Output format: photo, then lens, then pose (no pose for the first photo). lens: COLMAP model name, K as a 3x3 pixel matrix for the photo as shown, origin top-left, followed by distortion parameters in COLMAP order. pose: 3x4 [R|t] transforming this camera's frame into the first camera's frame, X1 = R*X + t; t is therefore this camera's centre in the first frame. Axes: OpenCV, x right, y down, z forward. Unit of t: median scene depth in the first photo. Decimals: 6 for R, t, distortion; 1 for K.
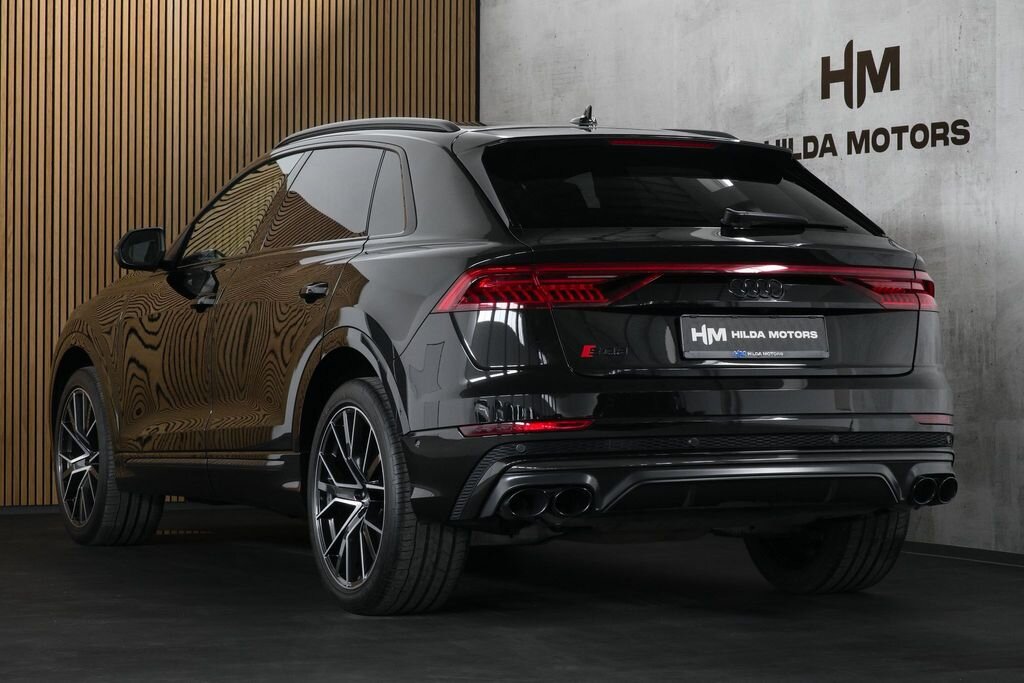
lens RADIAL K [[2602.5, 0, 512.2], [0, 2602.5, 343.2], [0, 0, 1]] dist [0.109885, 0.000000]
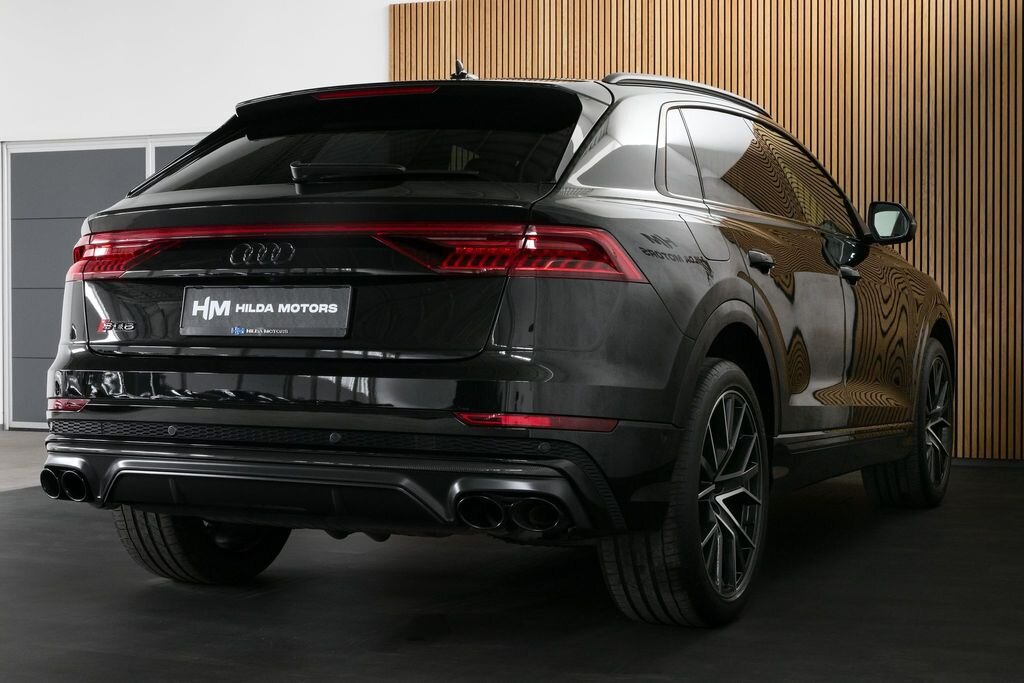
lens RADIAL K [[1717.2, 0, 511.7], [0, 1717.2, 338.7], [0, 0, 1]] dist [-0.221206, 0.000000]
pose [[0.563699, 0.013038, -0.825877, 0.595789], [-0.004147, 0.999907, 0.012955, -0.000902], [0.825970, -0.003878, 0.563701, 0.751881]]
